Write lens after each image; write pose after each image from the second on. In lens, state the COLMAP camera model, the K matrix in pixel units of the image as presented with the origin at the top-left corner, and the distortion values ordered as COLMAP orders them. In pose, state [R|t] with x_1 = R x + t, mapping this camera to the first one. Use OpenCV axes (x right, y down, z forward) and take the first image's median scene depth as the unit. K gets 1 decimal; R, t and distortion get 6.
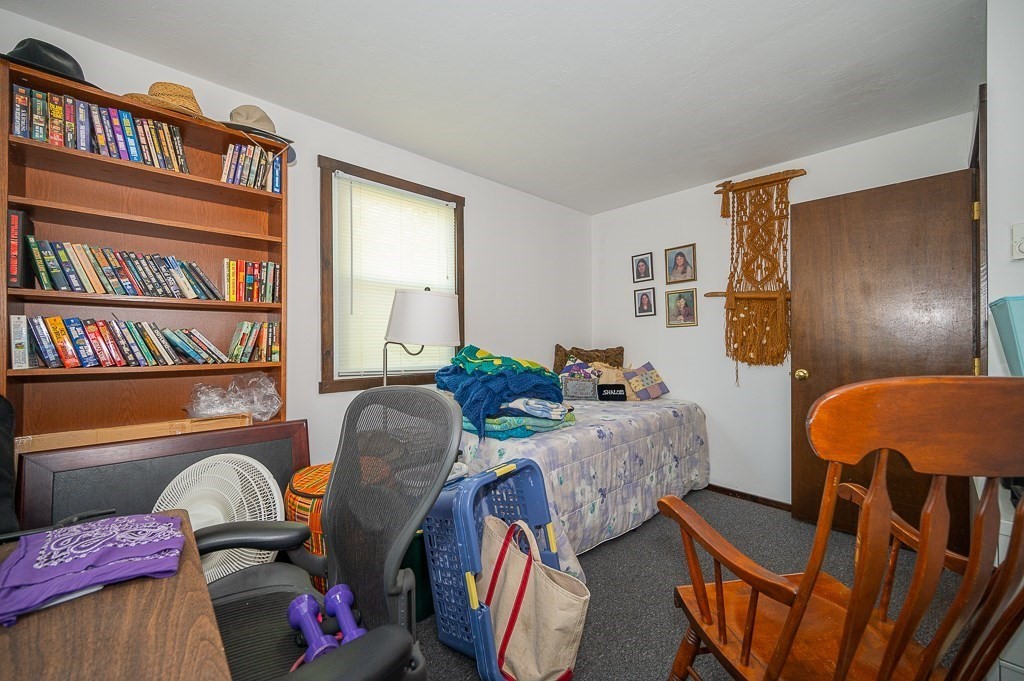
lens RADIAL K [[400.7, 0, 509.5], [0, 400.7, 332.5], [0, 0, 1]] dist [0.018644, 0.000026]
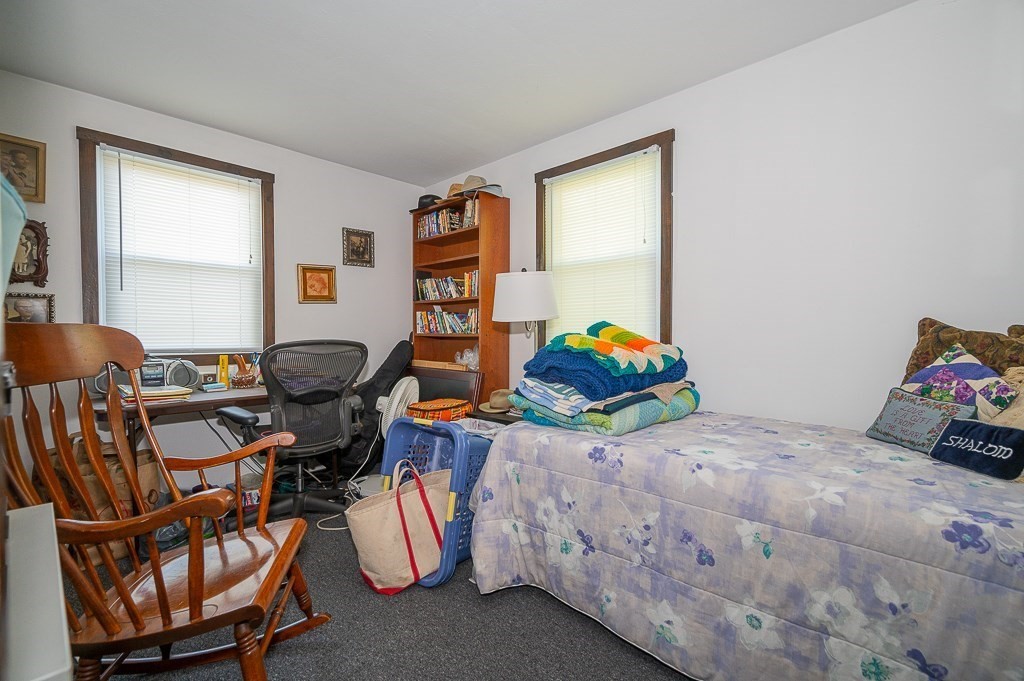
lens RADIAL K [[451.6, 0, 512.0], [0, 451.6, 340.5], [0, 0, 1]] dist [-0.001550, -0.000293]
pose [[0.067049, 0.014631, -0.997642, 0.960912], [0.014011, 0.999780, 0.015604, 0.060702], [0.997651, -0.015024, 0.066829, 0.842387]]
